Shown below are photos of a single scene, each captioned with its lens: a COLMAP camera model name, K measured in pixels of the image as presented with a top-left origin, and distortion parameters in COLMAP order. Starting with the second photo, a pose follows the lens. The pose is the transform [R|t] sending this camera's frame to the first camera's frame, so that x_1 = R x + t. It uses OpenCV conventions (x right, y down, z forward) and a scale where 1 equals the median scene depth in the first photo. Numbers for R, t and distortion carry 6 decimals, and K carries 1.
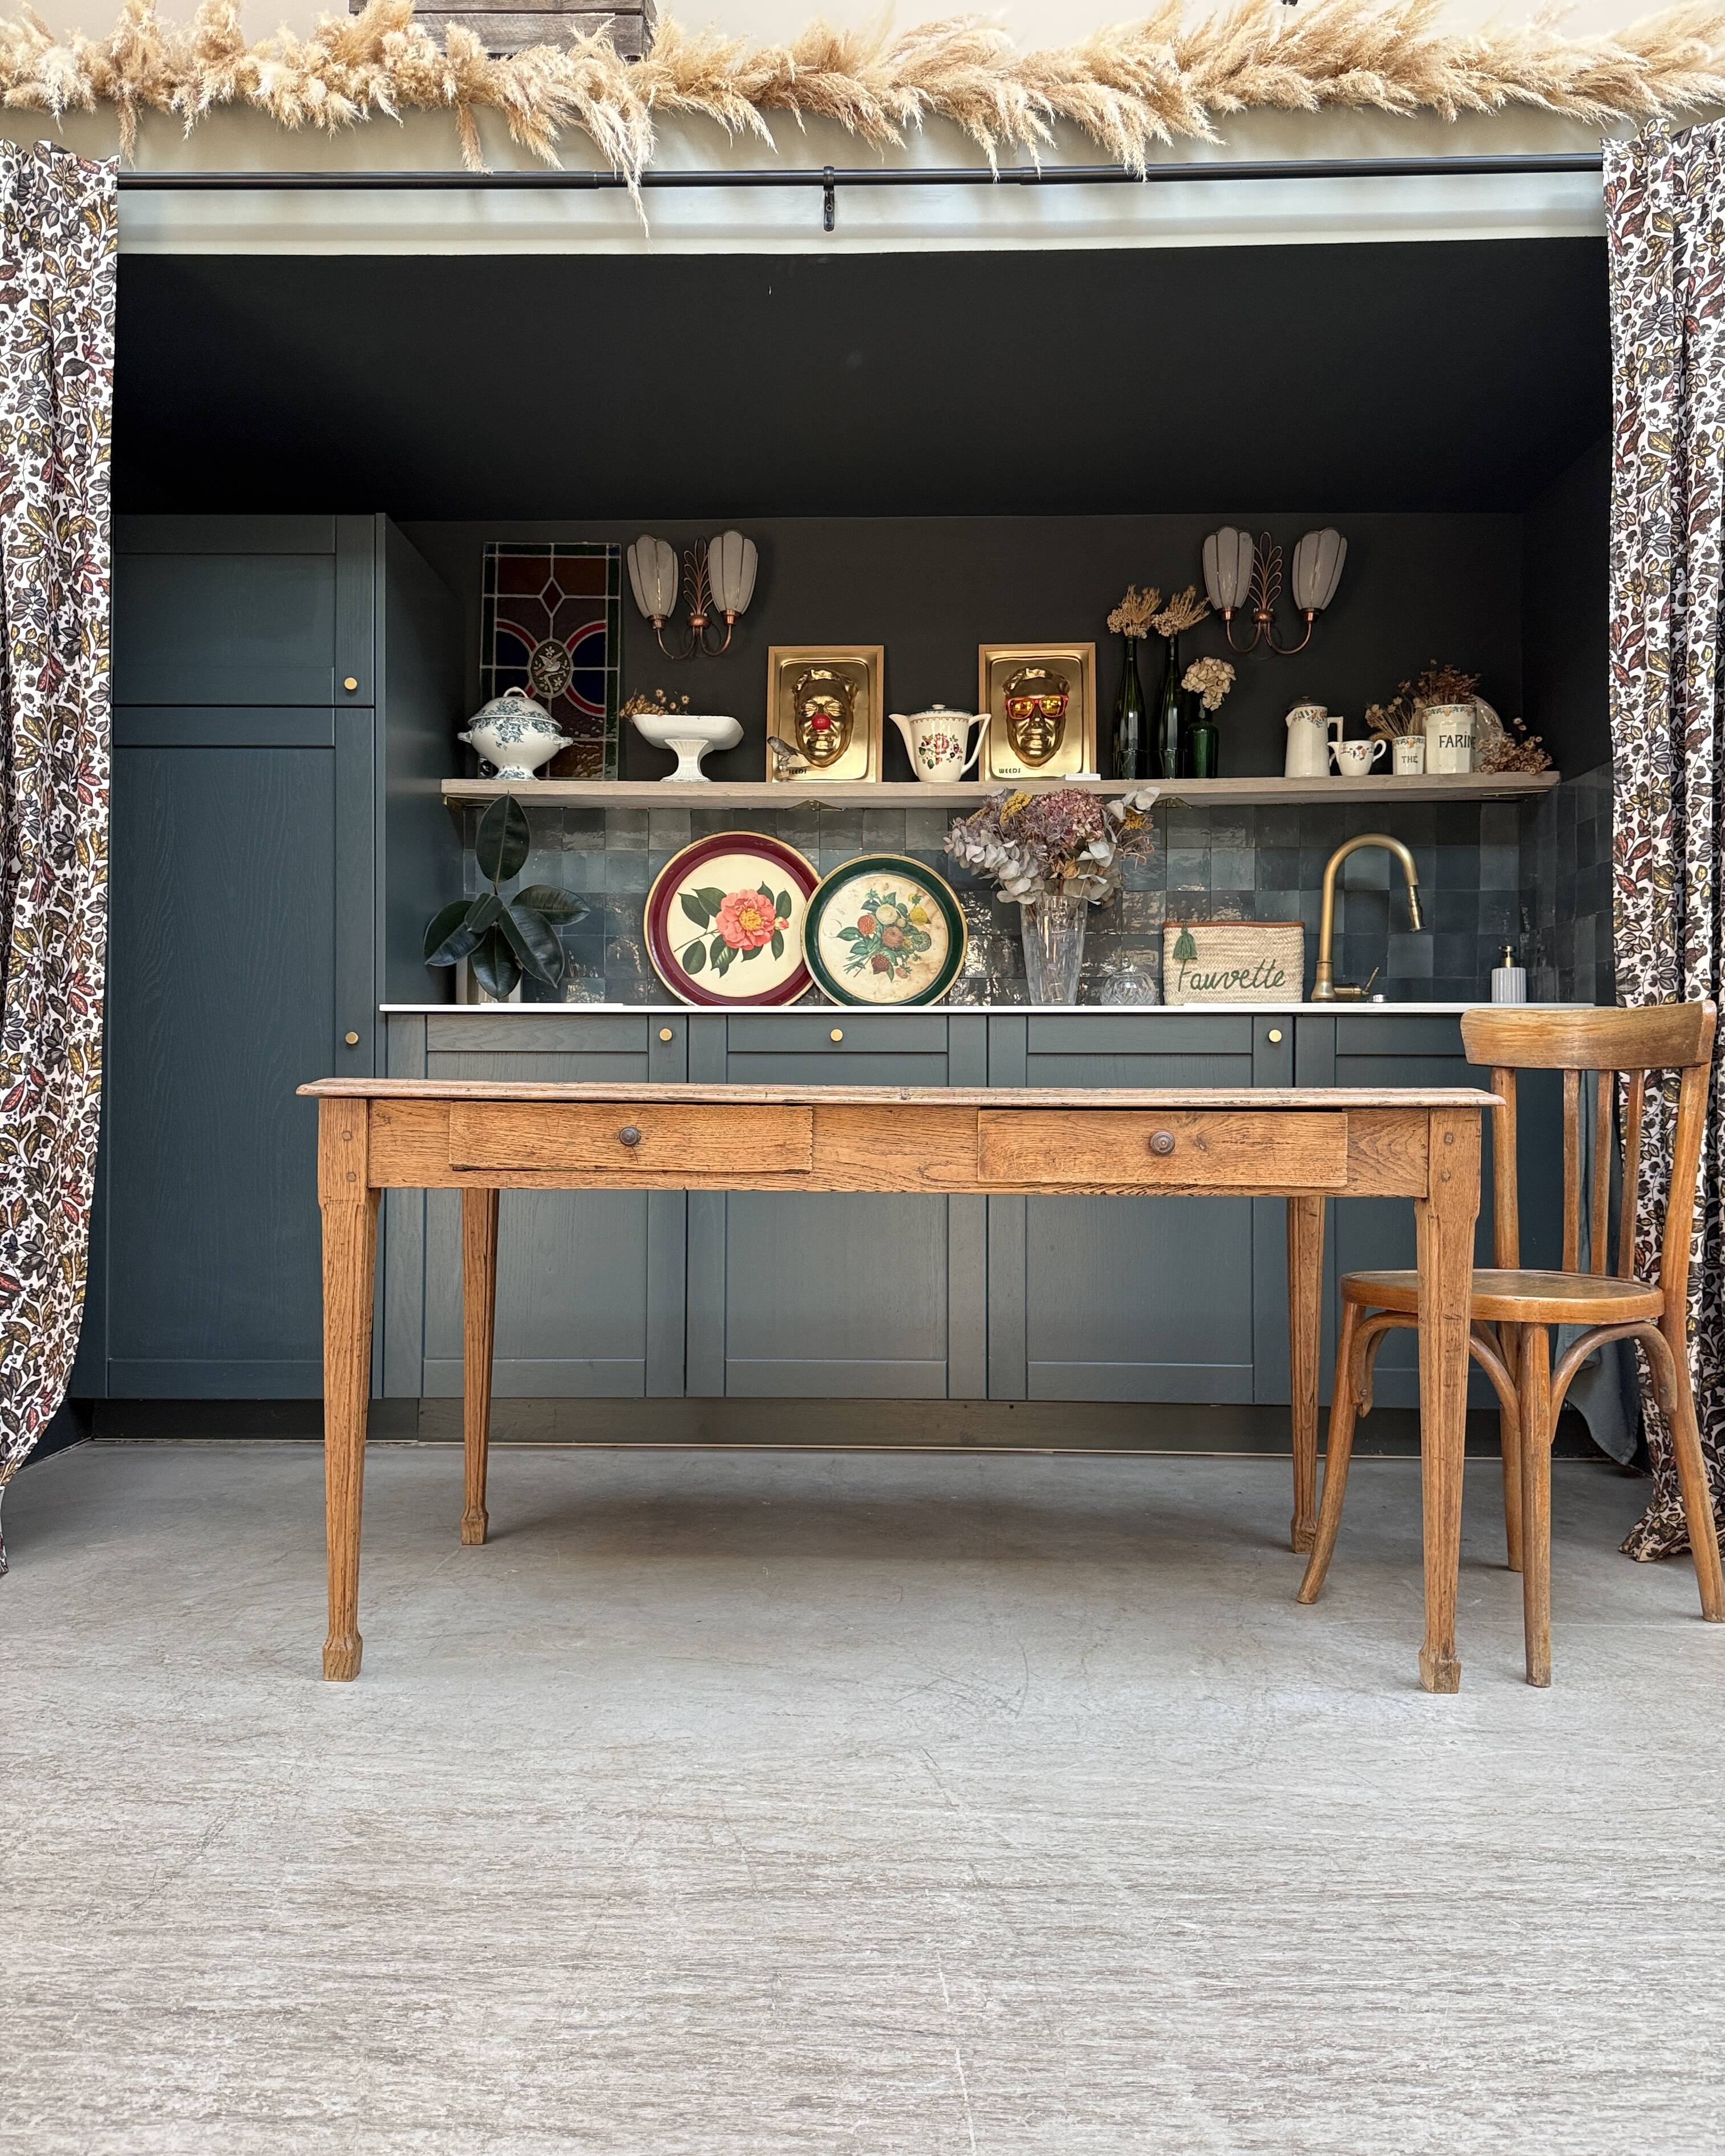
lens RADIAL K [[1603.2, 0, 861.4], [0, 1603.2, 1081.1], [0, 0, 1]] dist [0.123356, -0.076906]
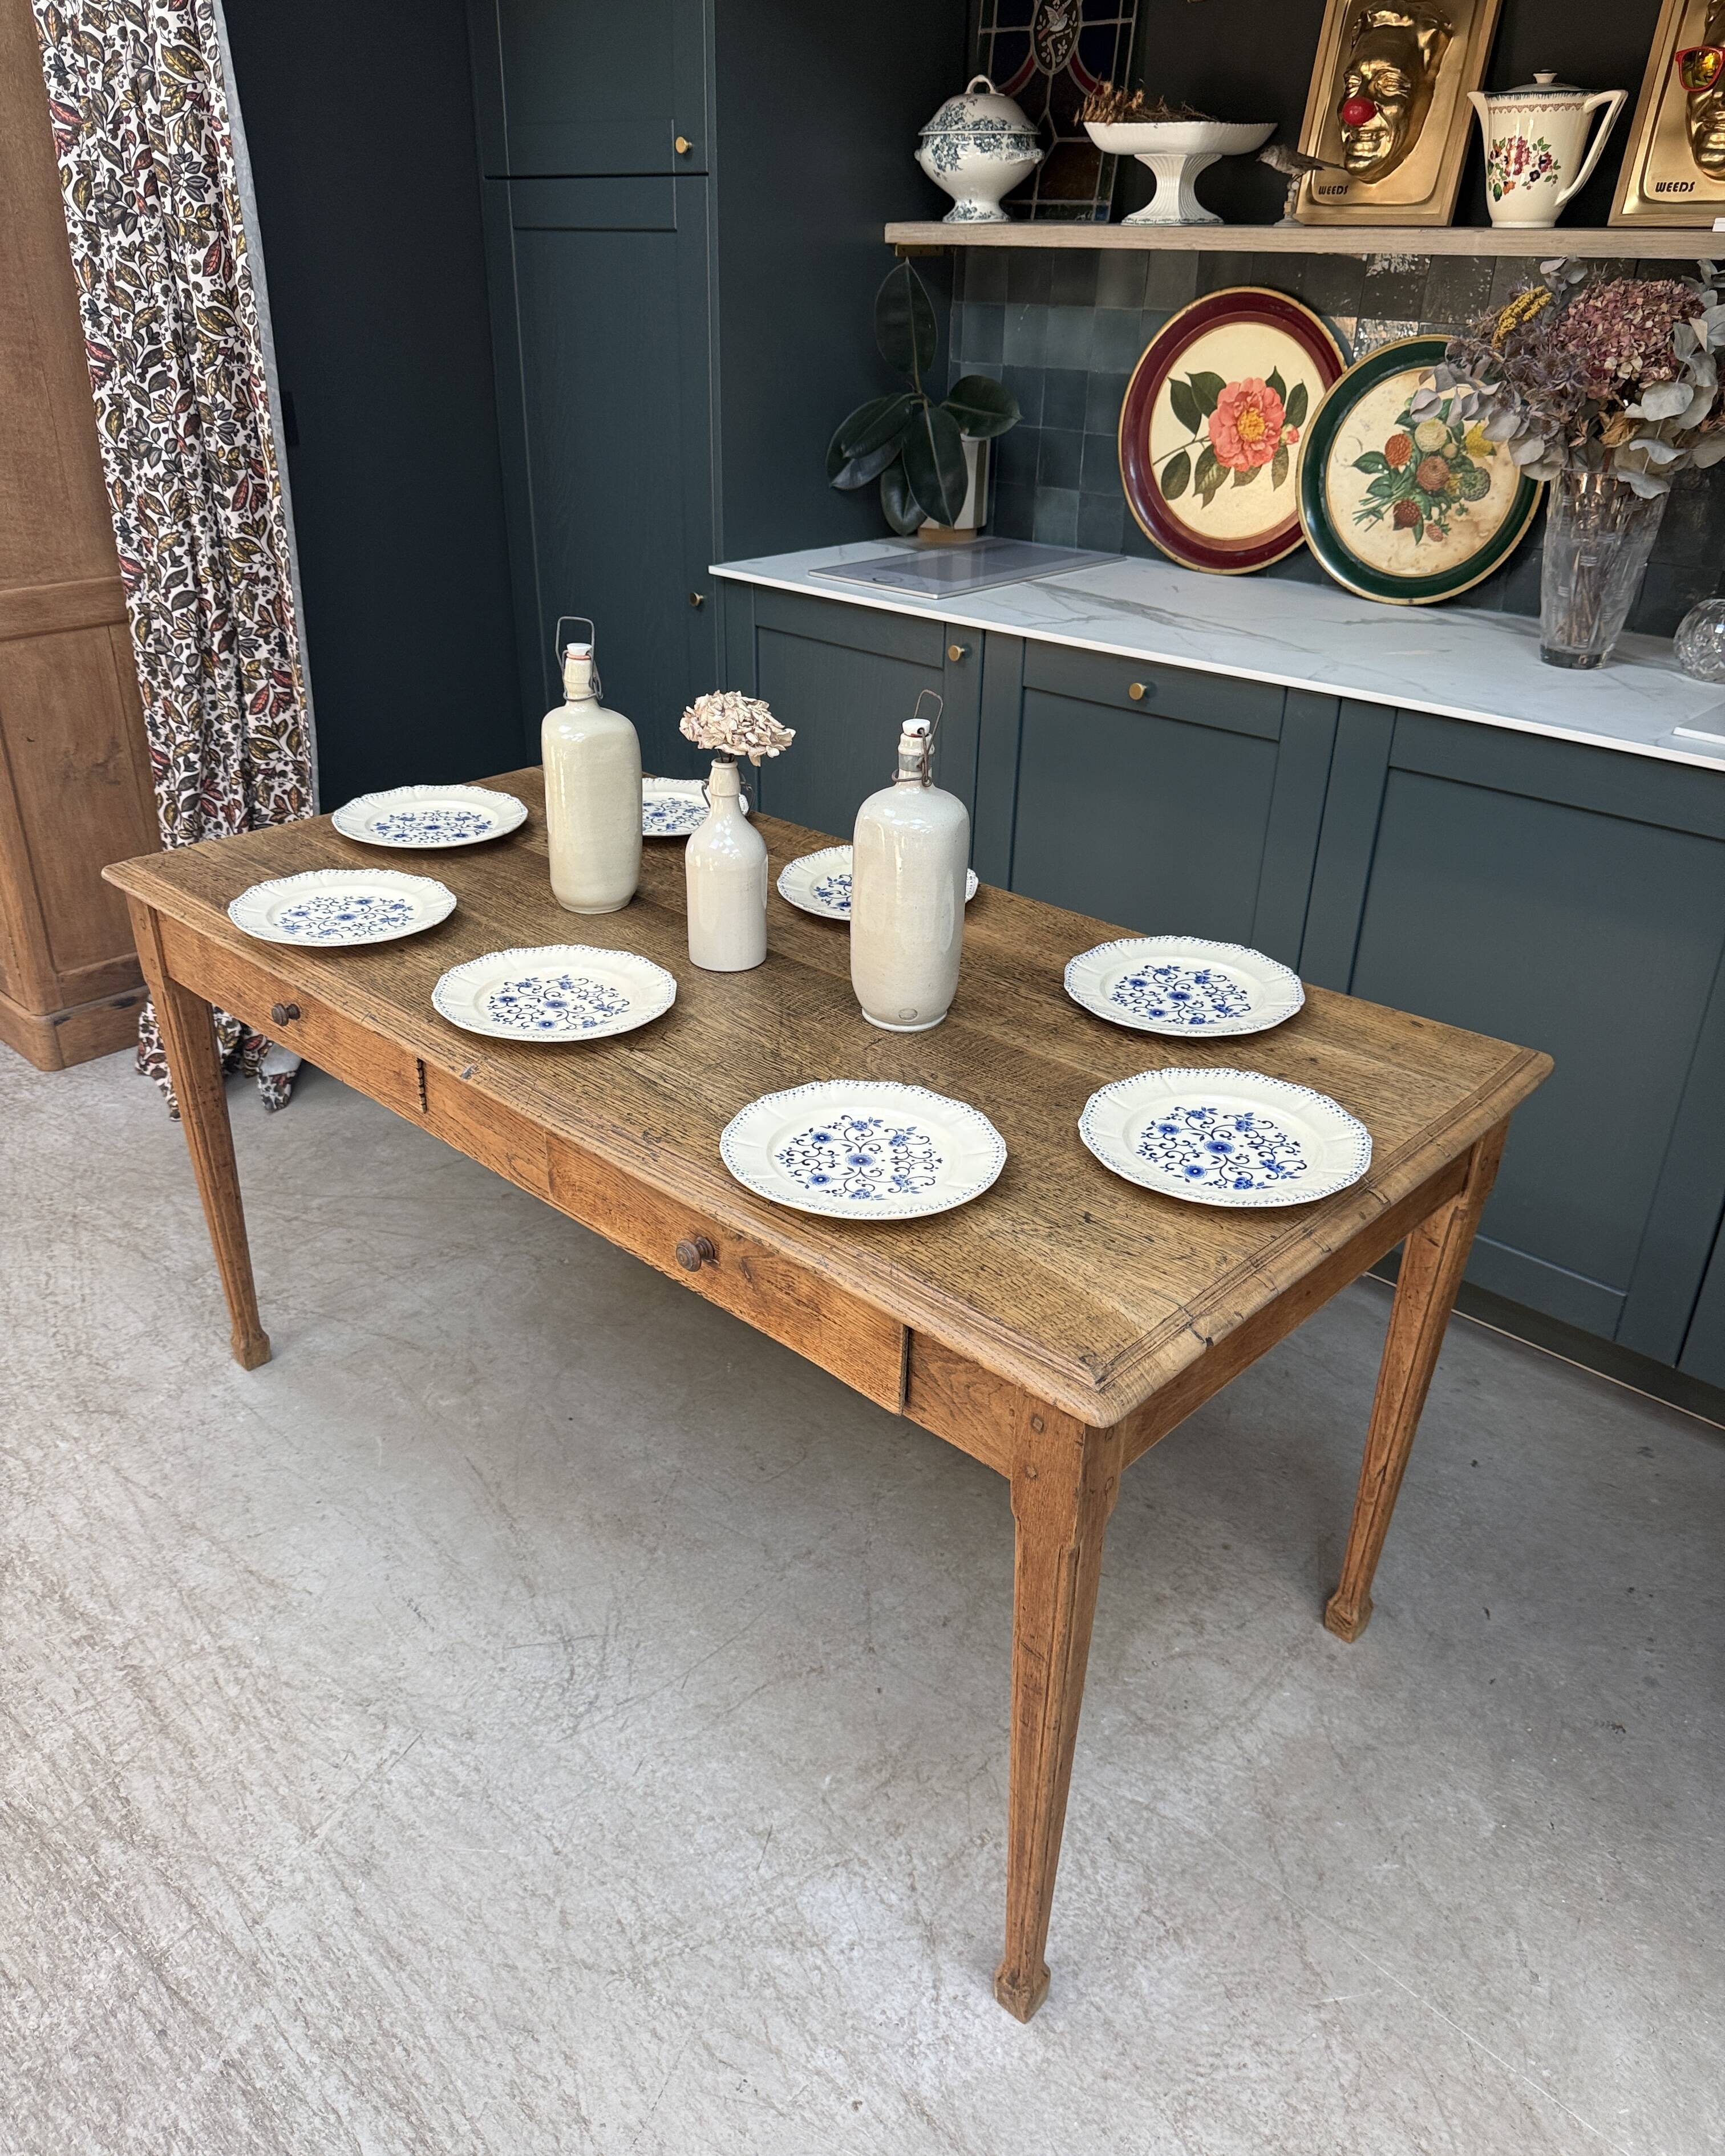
lens RADIAL K [[1632.4, 0, 857.6], [0, 1632.4, 1074.3], [0, 0, 1]] dist [-0.006848, -0.003775]
pose [[0.740833, 0.312274, -0.594685, 0.348584], [-0.006900, 0.888850, 0.458146, -0.191487], [0.671653, -0.335307, 0.660645, 0.350582]]
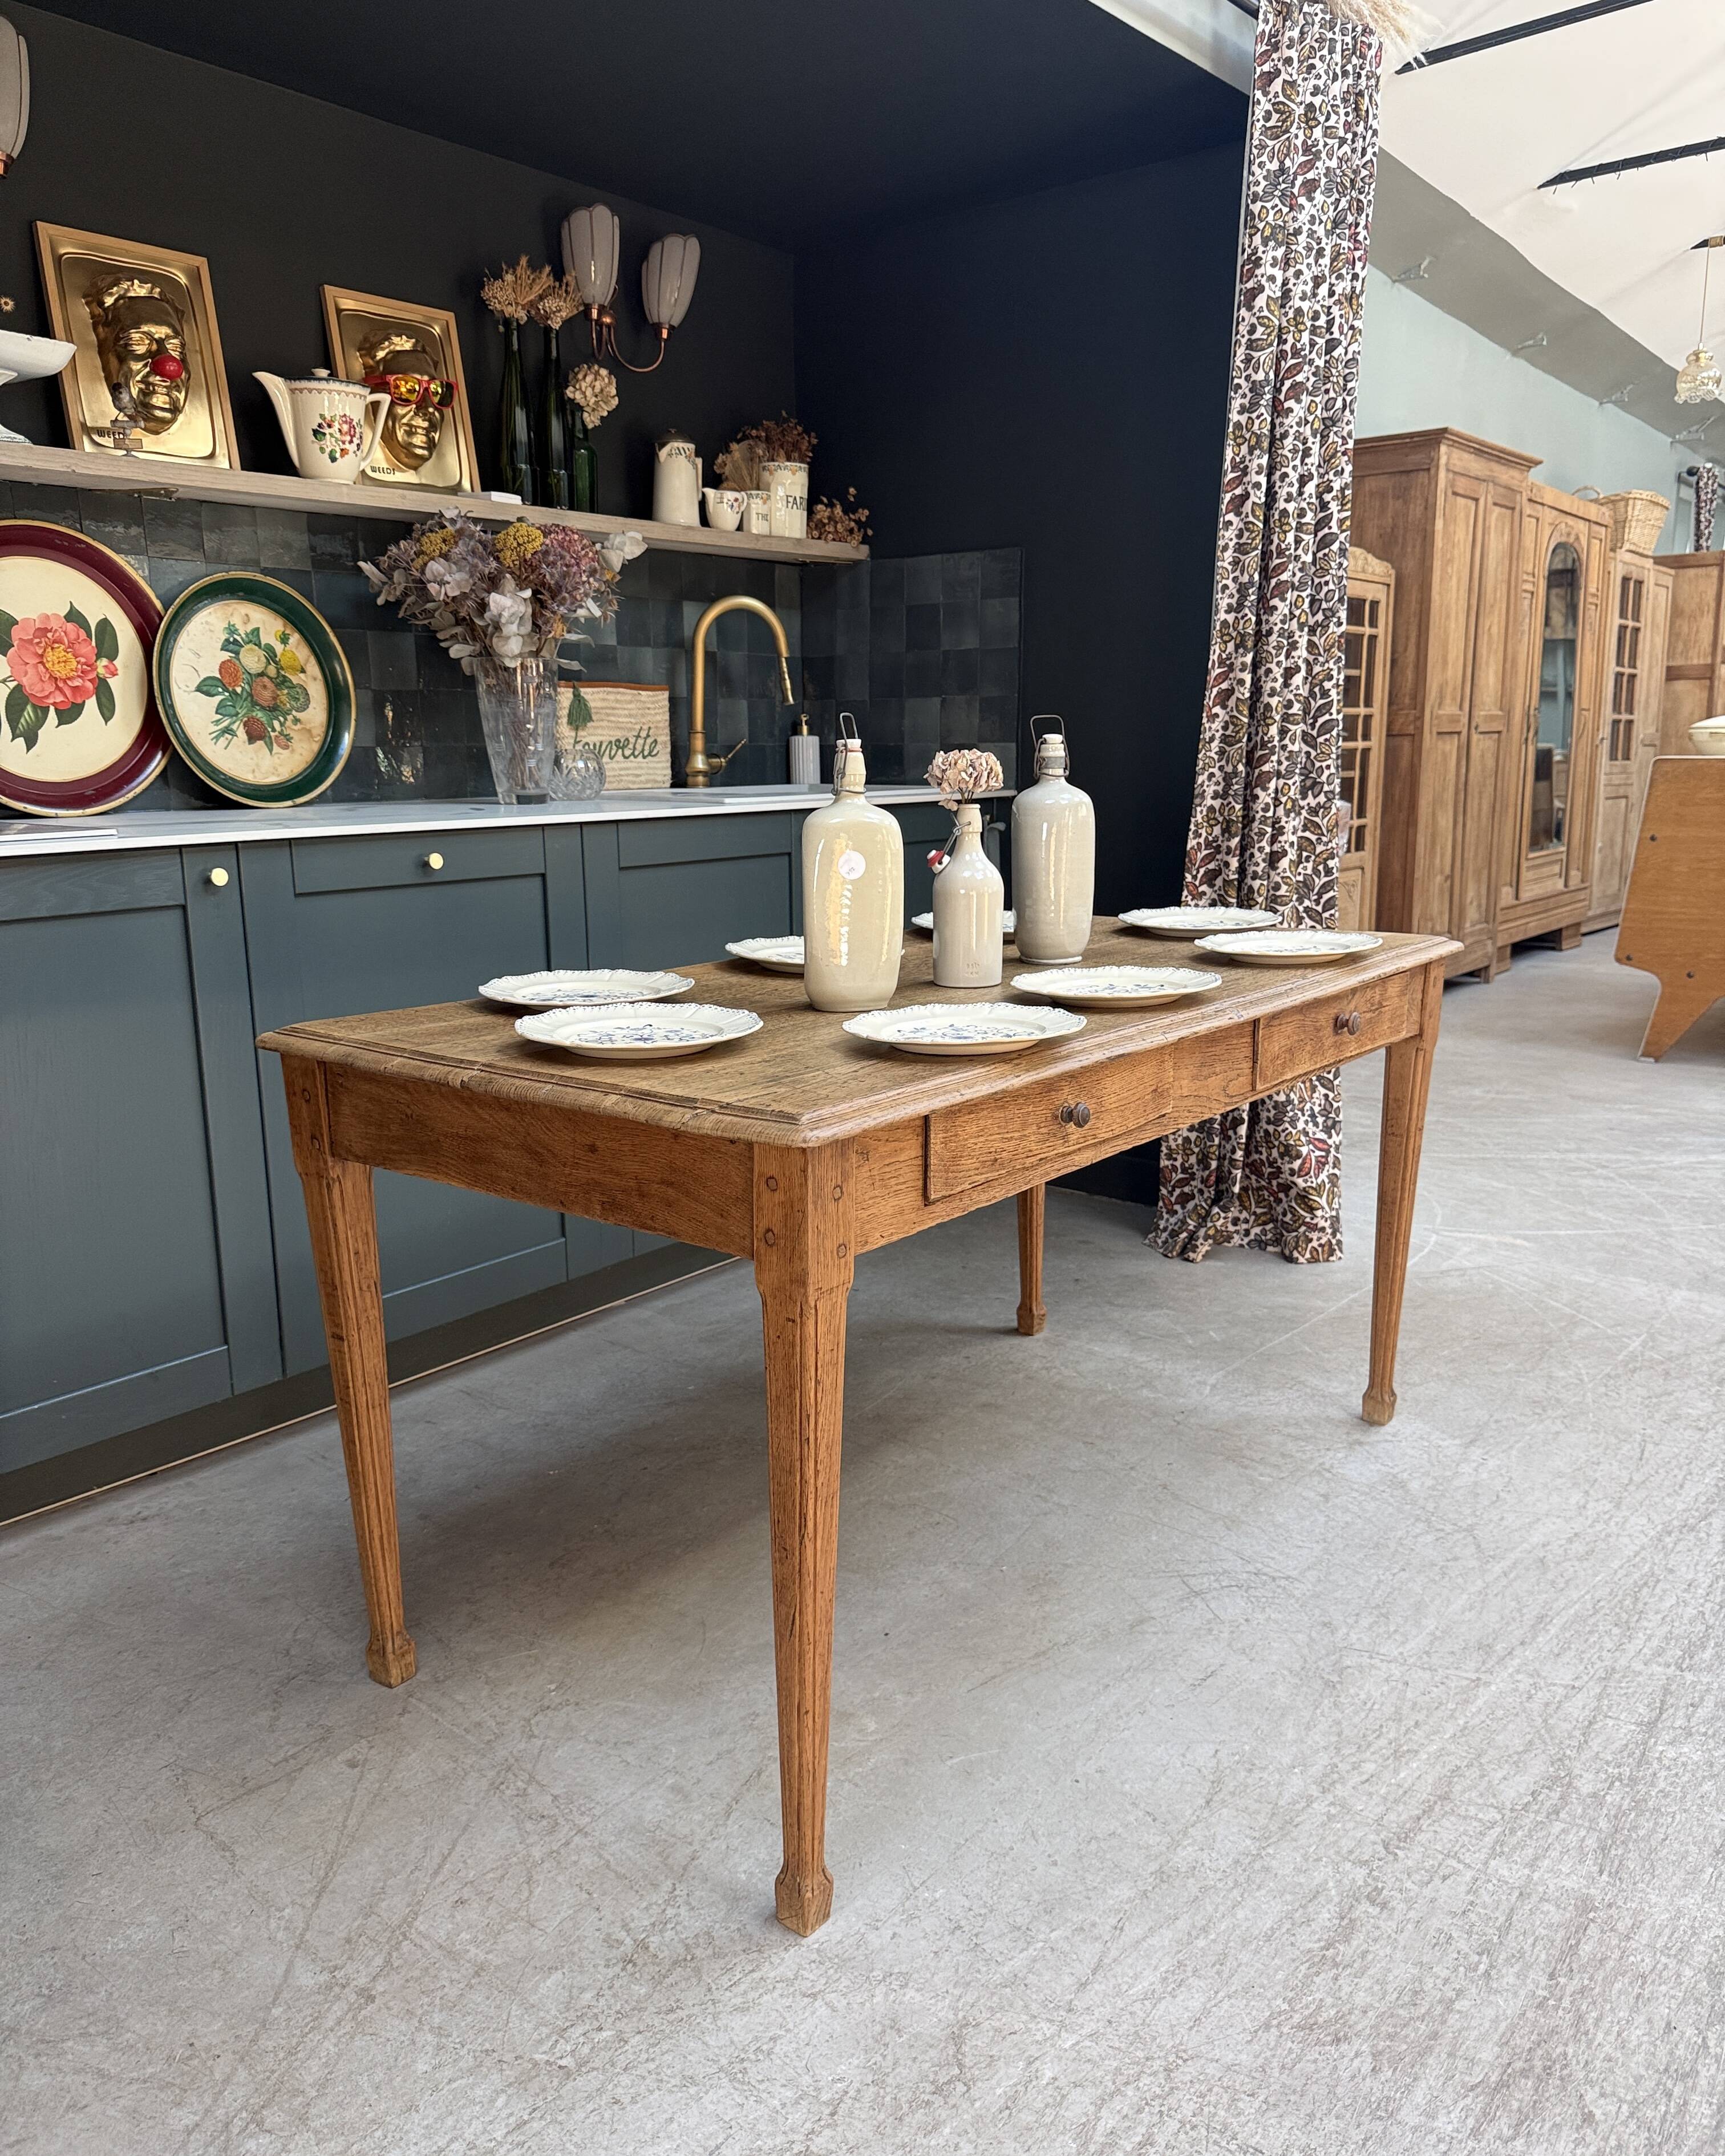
lens RADIAL K [[1630.5, 0, 862.5], [0, 1630.5, 1078.0], [0, 0, 1]] dist [-0.005057, -0.003943]
pose [[0.612000, -0.173117, 0.771678, -0.455358], [0.003380, 0.976312, 0.216343, -0.084936], [-0.790851, -0.129794, 0.598087, 0.350425]]
